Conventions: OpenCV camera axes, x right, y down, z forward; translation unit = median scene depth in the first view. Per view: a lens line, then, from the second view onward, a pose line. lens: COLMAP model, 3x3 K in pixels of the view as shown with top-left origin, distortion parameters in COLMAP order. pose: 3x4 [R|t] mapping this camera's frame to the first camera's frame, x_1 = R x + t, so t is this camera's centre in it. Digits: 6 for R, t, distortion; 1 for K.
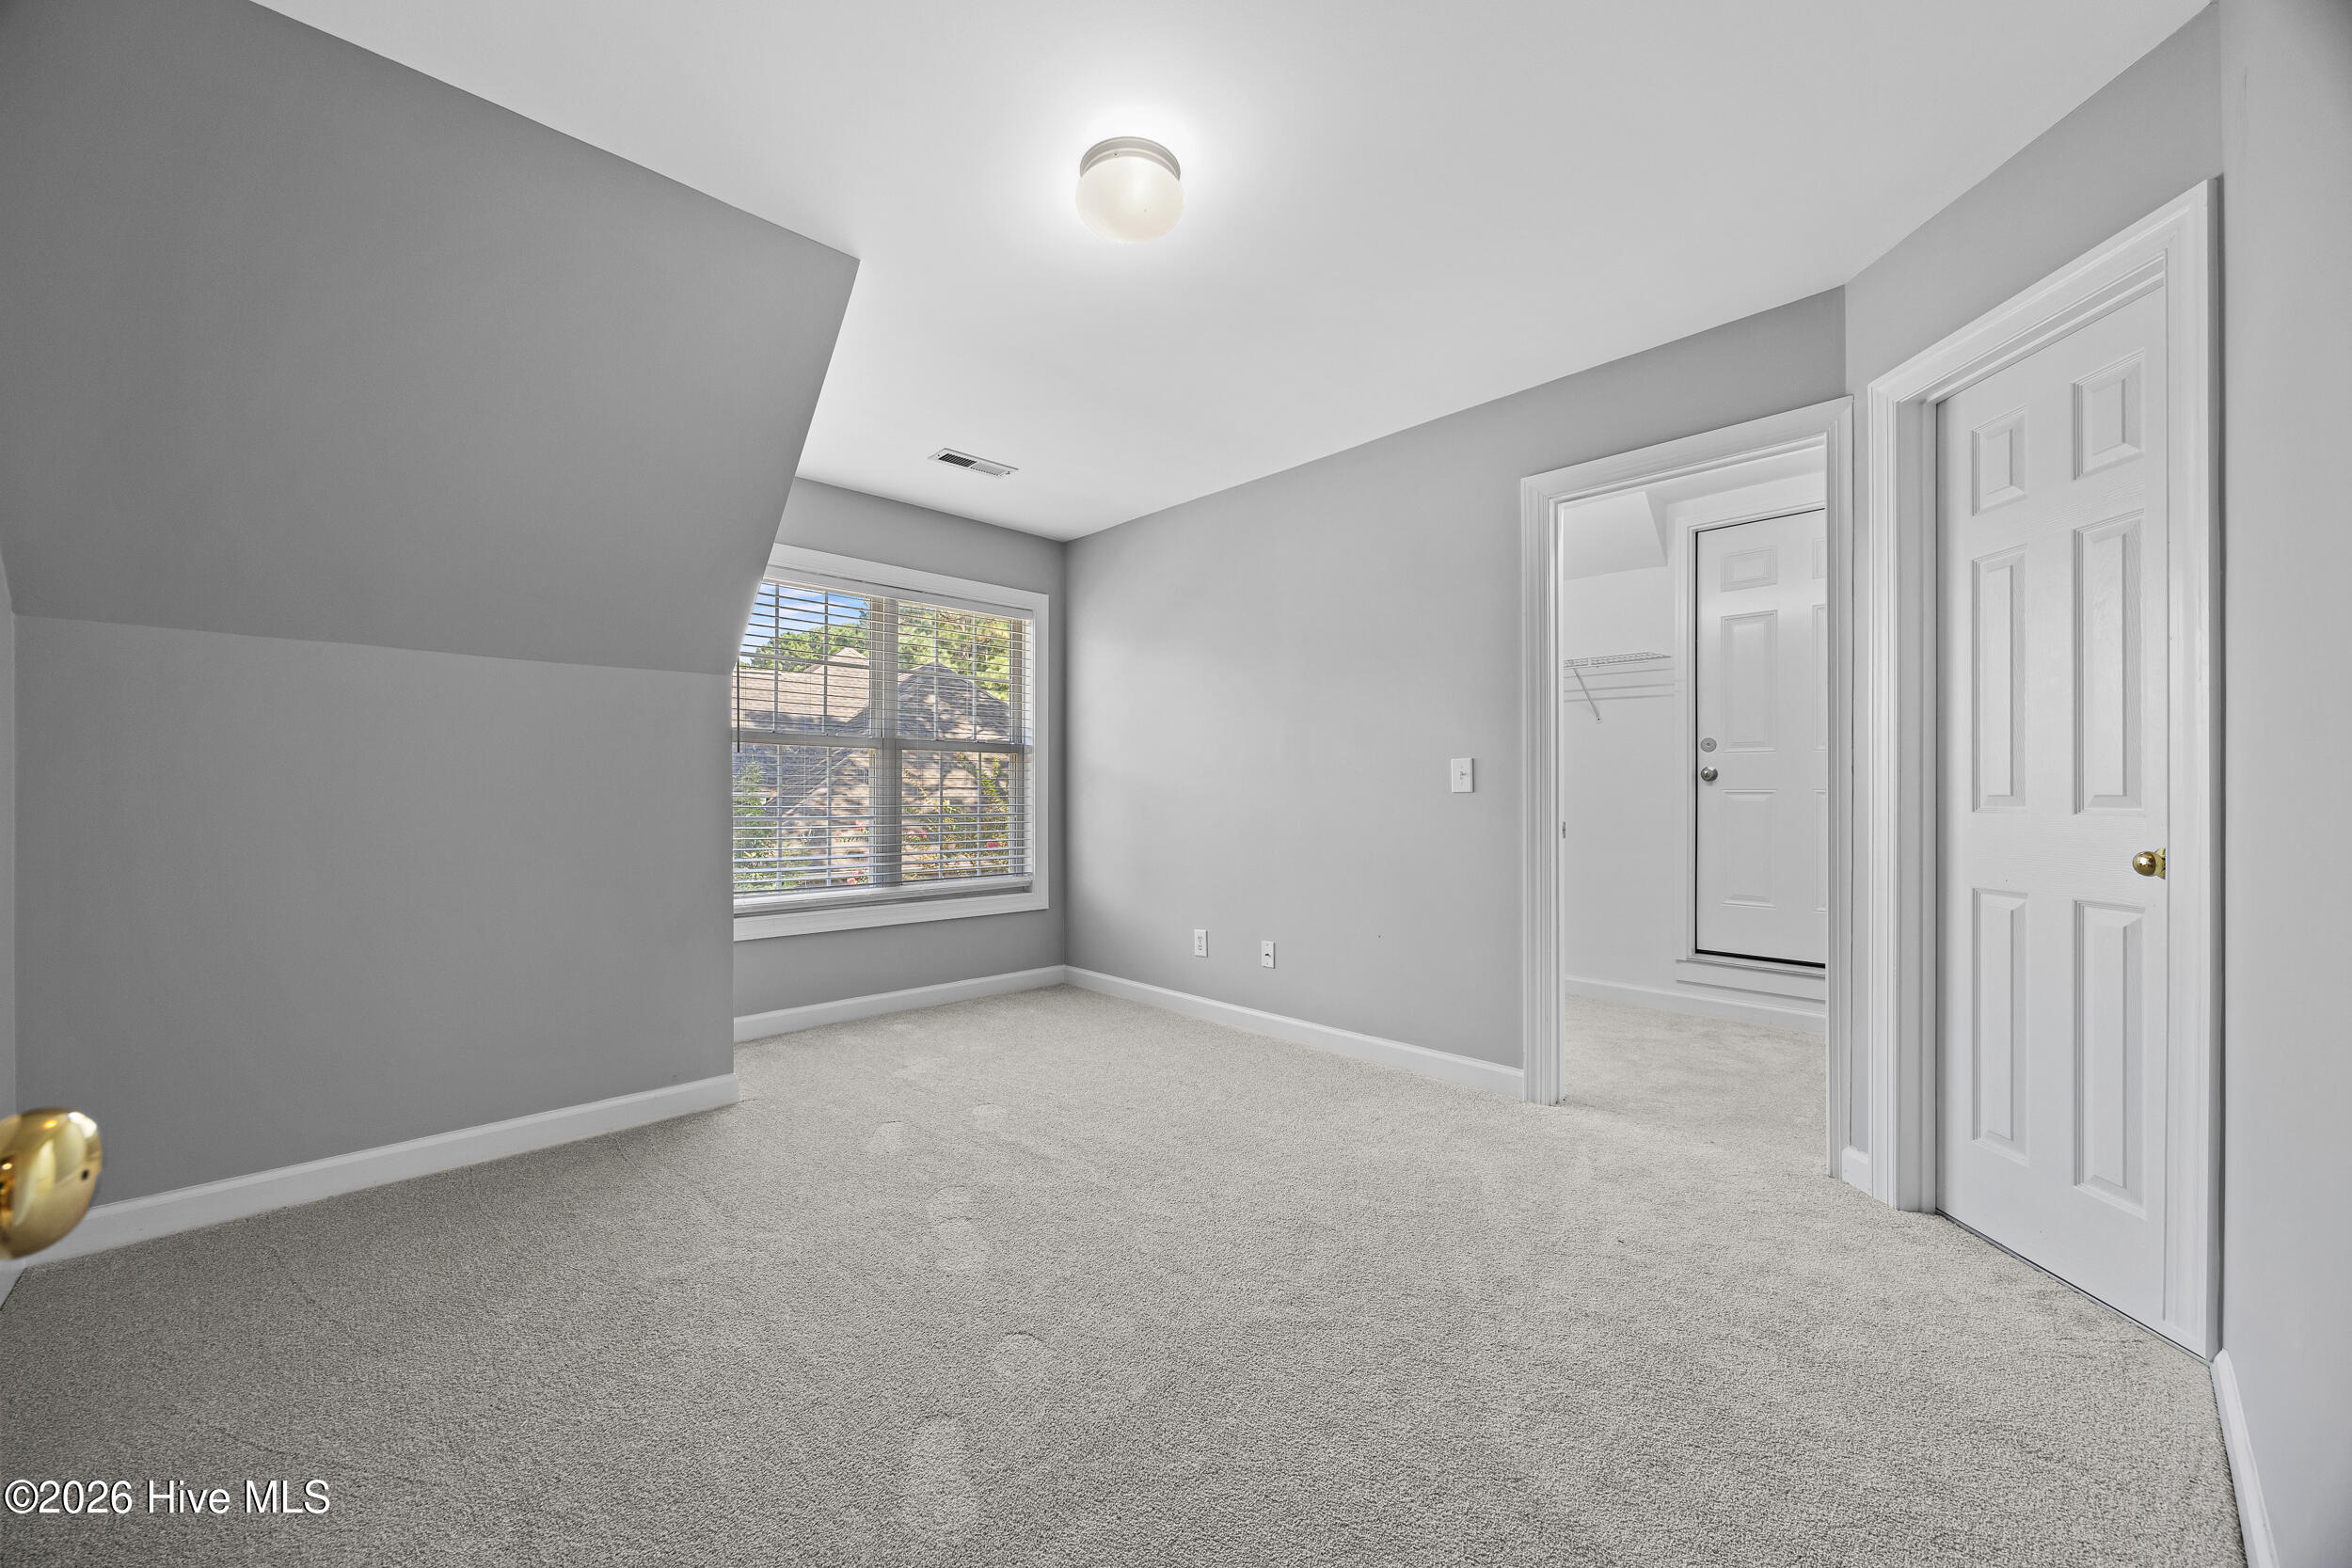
lens RADIAL K [[897.3, 0, 1161.1], [0, 897.3, 795.0], [0, 0, 1]] dist [-0.001084, -0.000379]
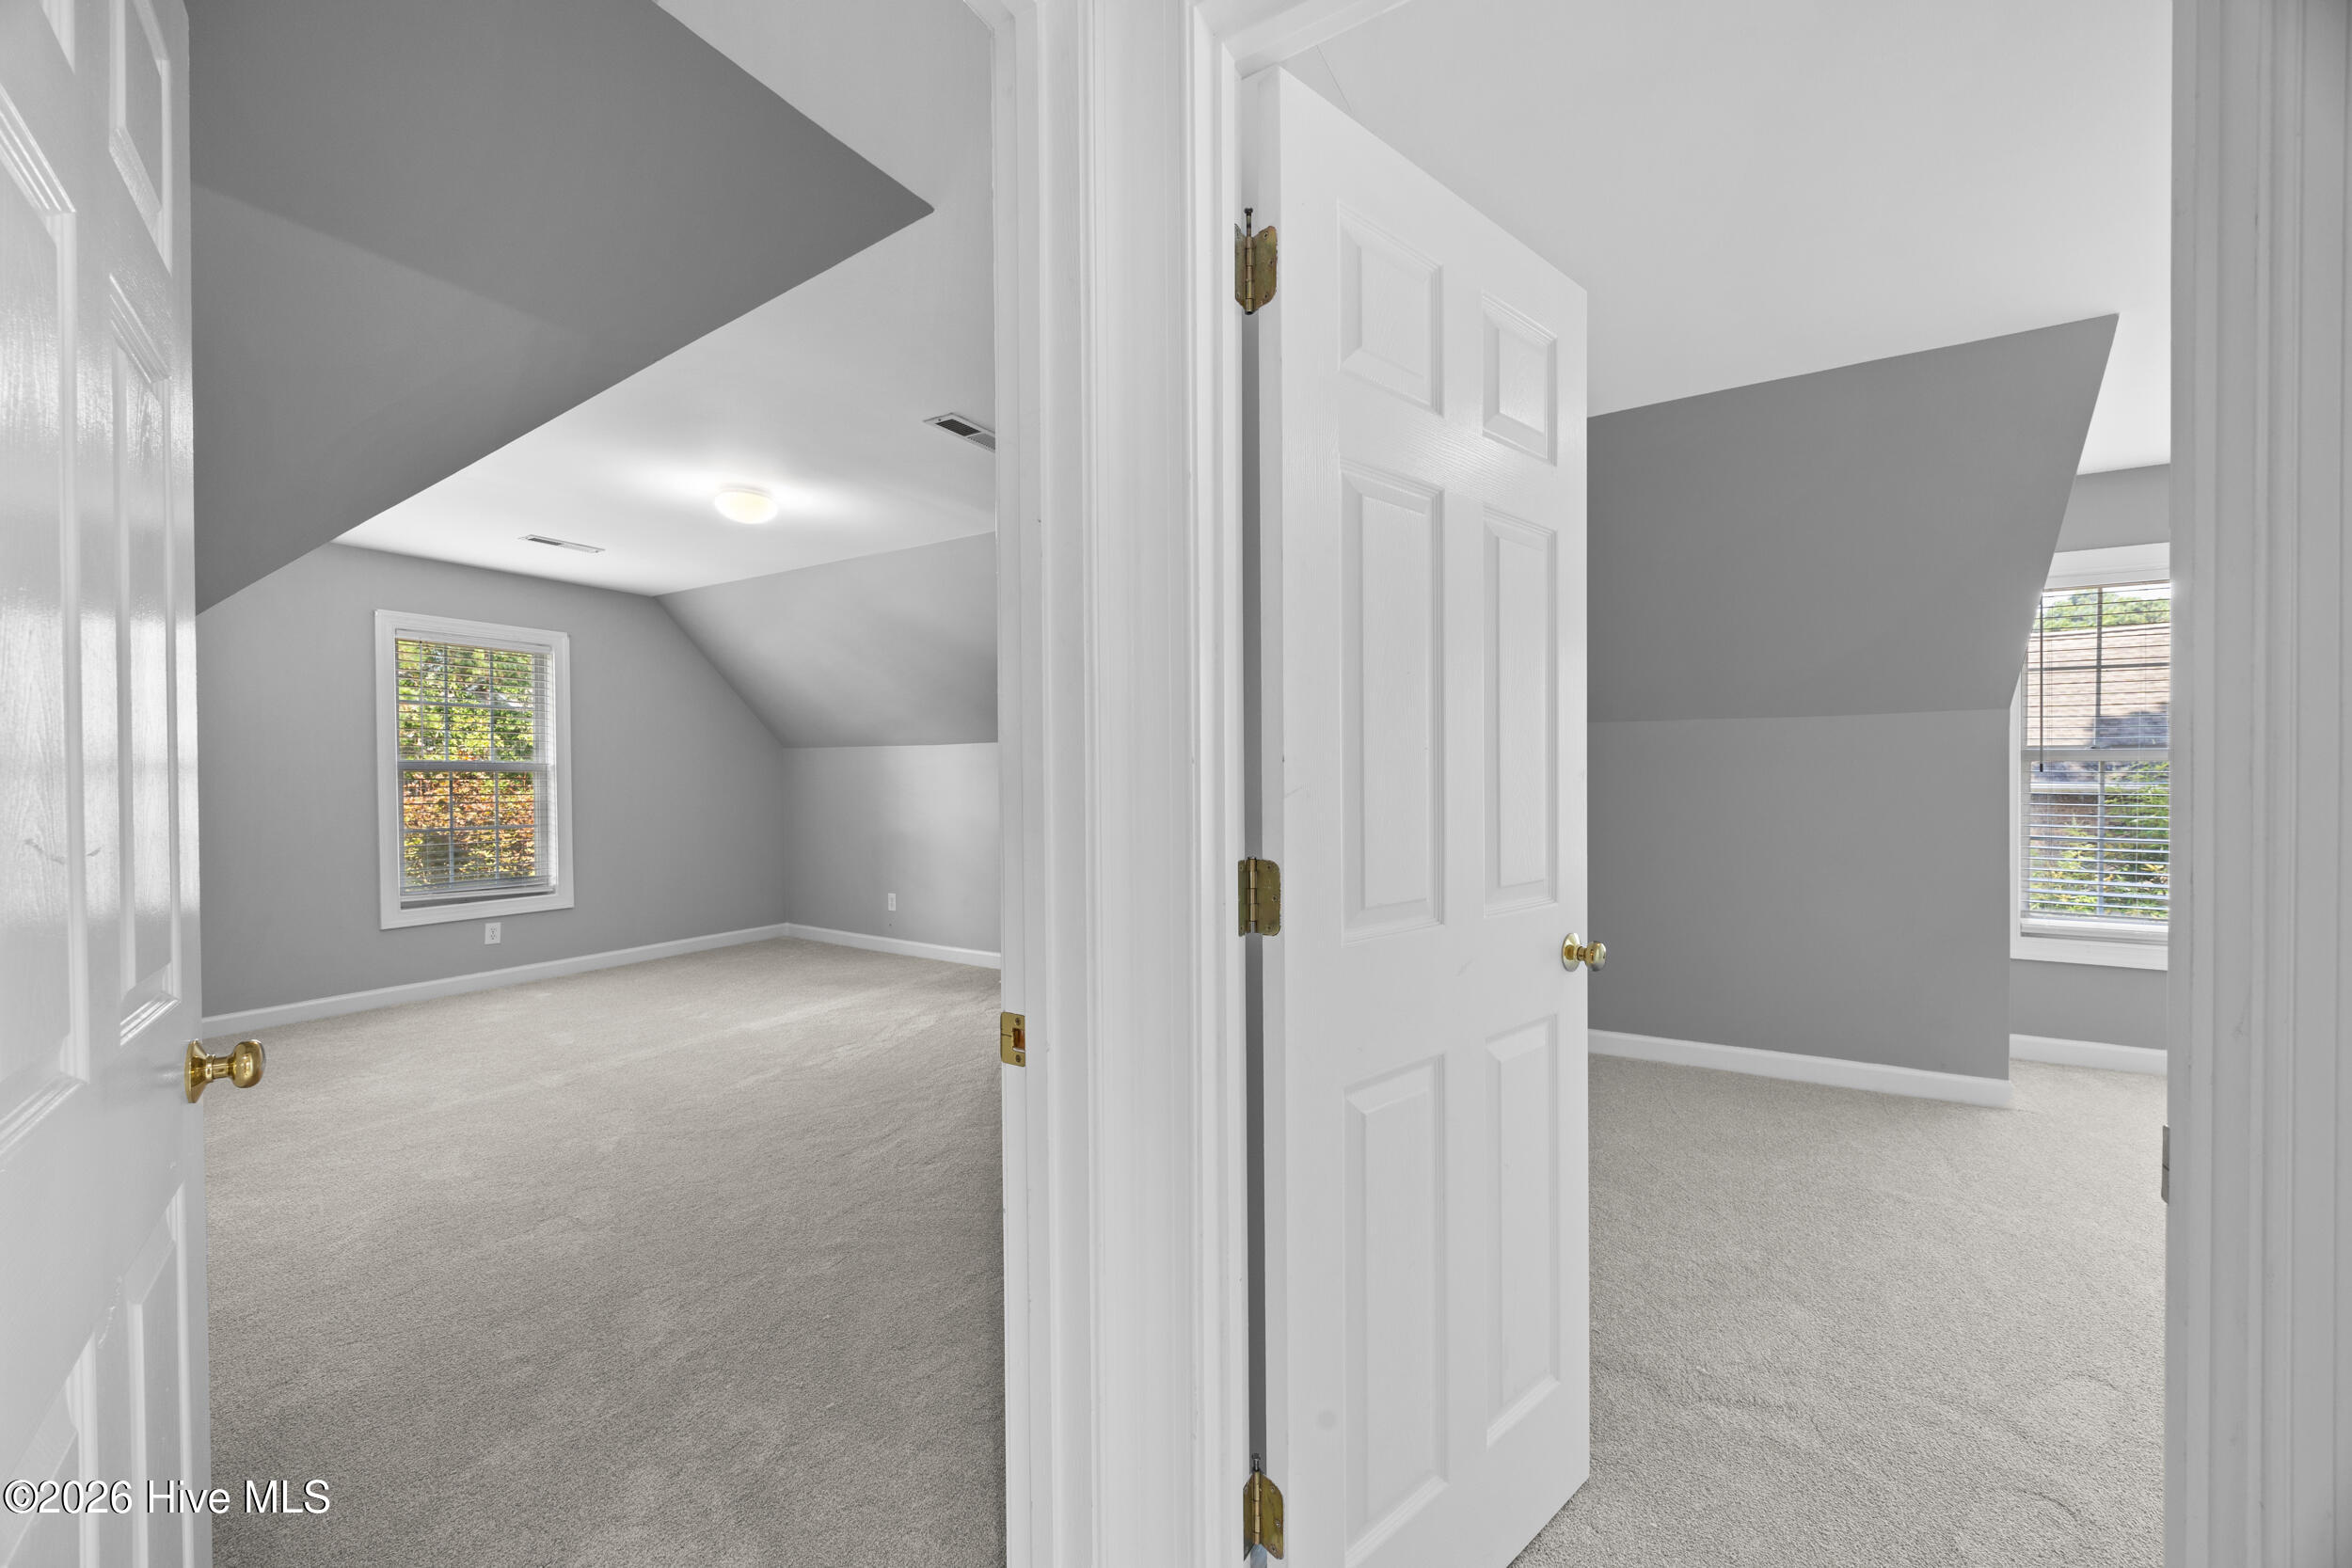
lens RADIAL K [[897.3, 0, 1176.1], [0, 897.3, 783.8], [0, 0, 1]] dist [-0.001084, -0.000379]
pose [[0.279155, 0.005752, -0.960229, 0.335097], [0.001745, 0.999977, 0.006498, -0.064423], [0.960245, -0.003490, 0.279138, -0.308699]]
